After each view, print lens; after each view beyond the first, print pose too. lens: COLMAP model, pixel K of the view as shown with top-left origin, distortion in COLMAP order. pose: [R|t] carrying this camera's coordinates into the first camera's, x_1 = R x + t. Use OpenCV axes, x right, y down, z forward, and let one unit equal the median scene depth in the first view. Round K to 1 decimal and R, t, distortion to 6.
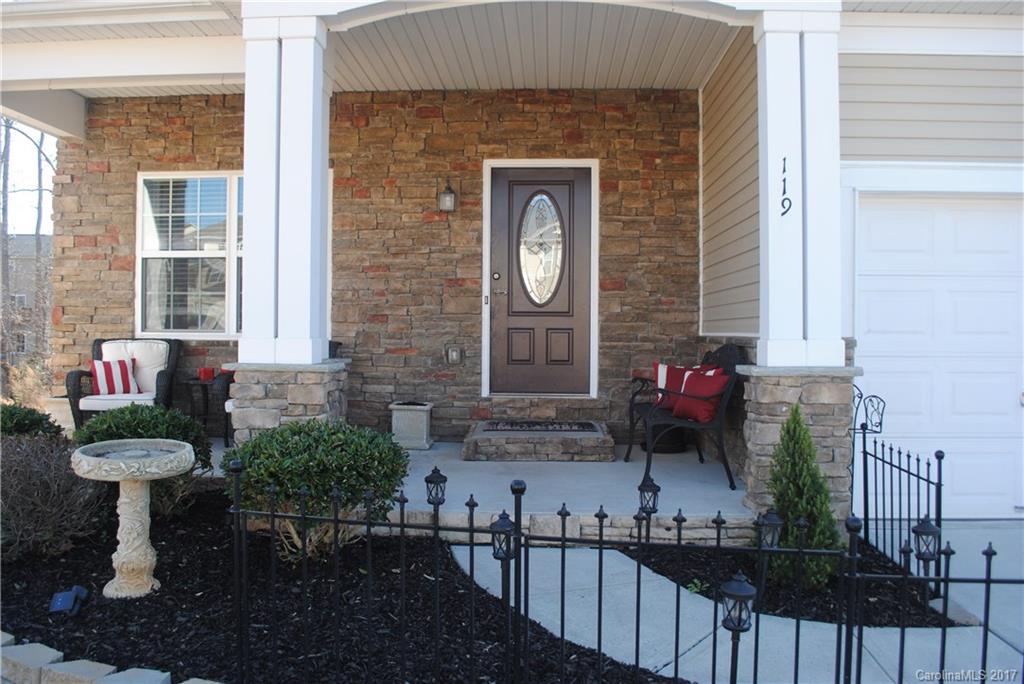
lens RADIAL K [[813.6, 0, 510.1], [0, 813.6, 339.6], [0, 0, 1]] dist [-0.076817, 0.009329]
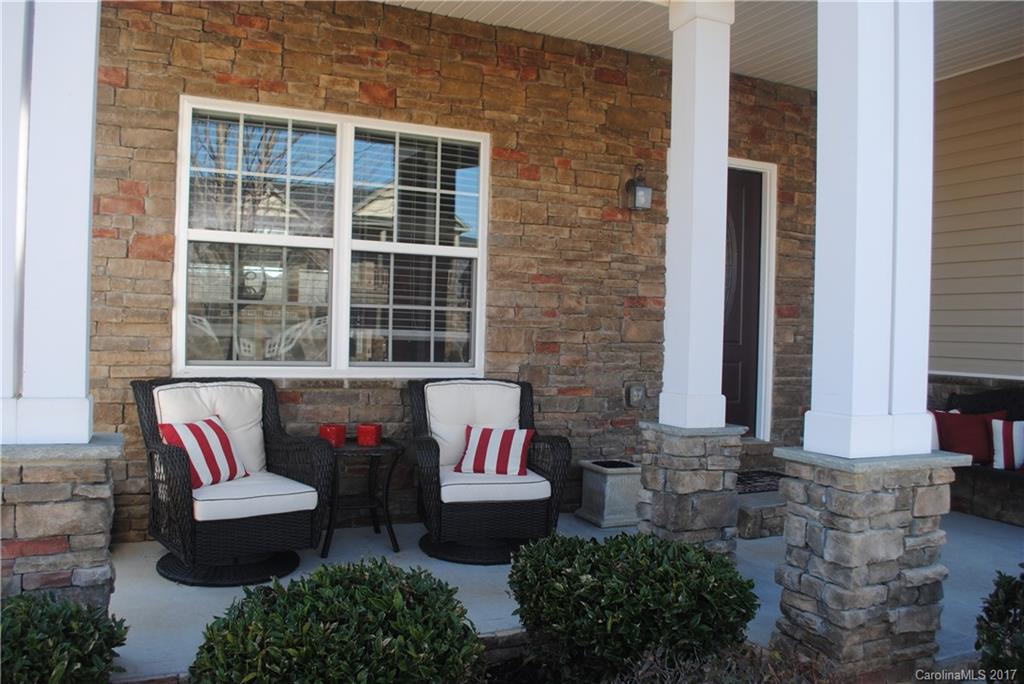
lens RADIAL K [[813.6, 0, 512.2], [0, 813.6, 339.3], [0, 0, 1]] dist [-0.076817, 0.009329]
pose [[0.886158, 0.011796, 0.463233, -0.530324], [-0.017716, 0.999807, 0.008432, -0.038786], [-0.463044, -0.015679, 0.886196, 0.365889]]
